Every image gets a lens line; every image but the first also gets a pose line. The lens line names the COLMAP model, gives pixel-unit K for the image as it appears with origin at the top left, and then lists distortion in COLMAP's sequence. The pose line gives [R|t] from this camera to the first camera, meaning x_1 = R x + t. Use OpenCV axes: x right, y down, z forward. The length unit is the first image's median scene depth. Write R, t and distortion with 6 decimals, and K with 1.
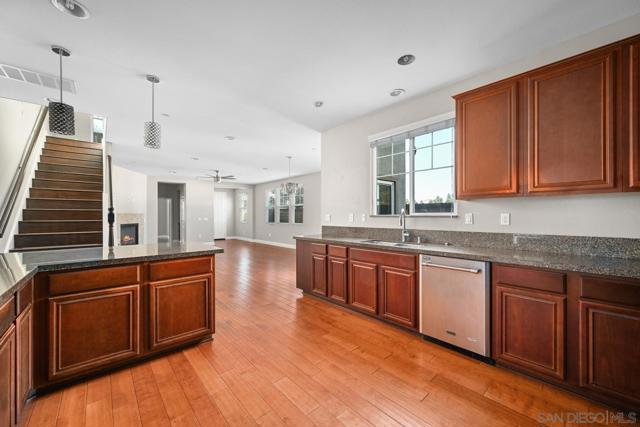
lens RADIAL K [[250.6, 0, 324.9], [0, 250.6, 215.2], [0, 0, 1]] dist [-0.002532, 0.000307]
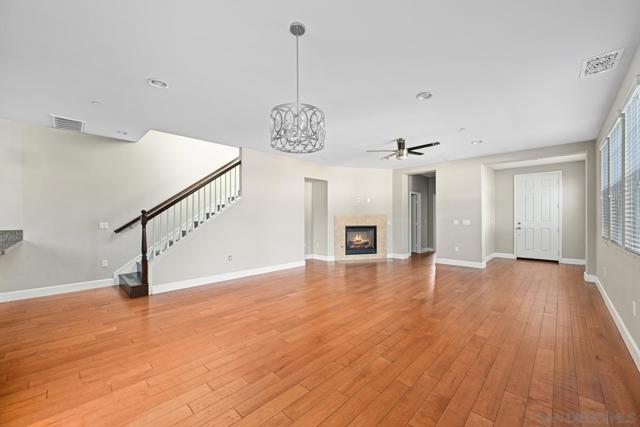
lens RADIAL K [[250.6, 0, 322.3], [0, 250.6, 214.1], [0, 0, 1]] dist [-0.002532, 0.000307]
pose [[0.069704, -0.010022, -0.997517, 0.428527], [0.004249, 0.999943, -0.009750, -0.001518], [0.997559, -0.003559, 0.069743, 2.445917]]
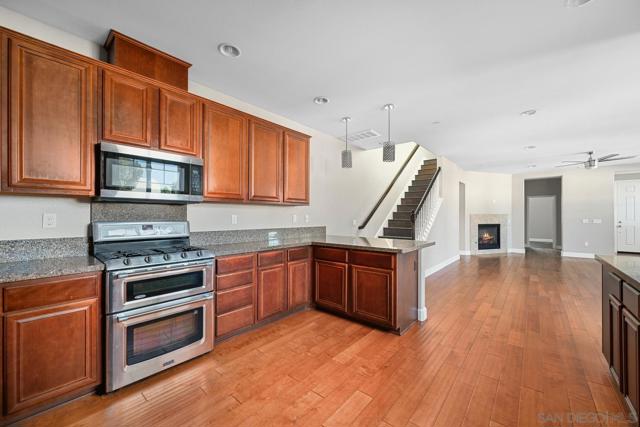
lens RADIAL K [[250.6, 0, 322.0], [0, 250.6, 215.9], [0, 0, 1]] dist [-0.002532, 0.000307]
pose [[0.120459, -0.001156, -0.992718, 0.546575], [0.001817, 0.999998, -0.000943, -0.000210], [0.992717, -0.001691, 0.120460, 0.552413]]
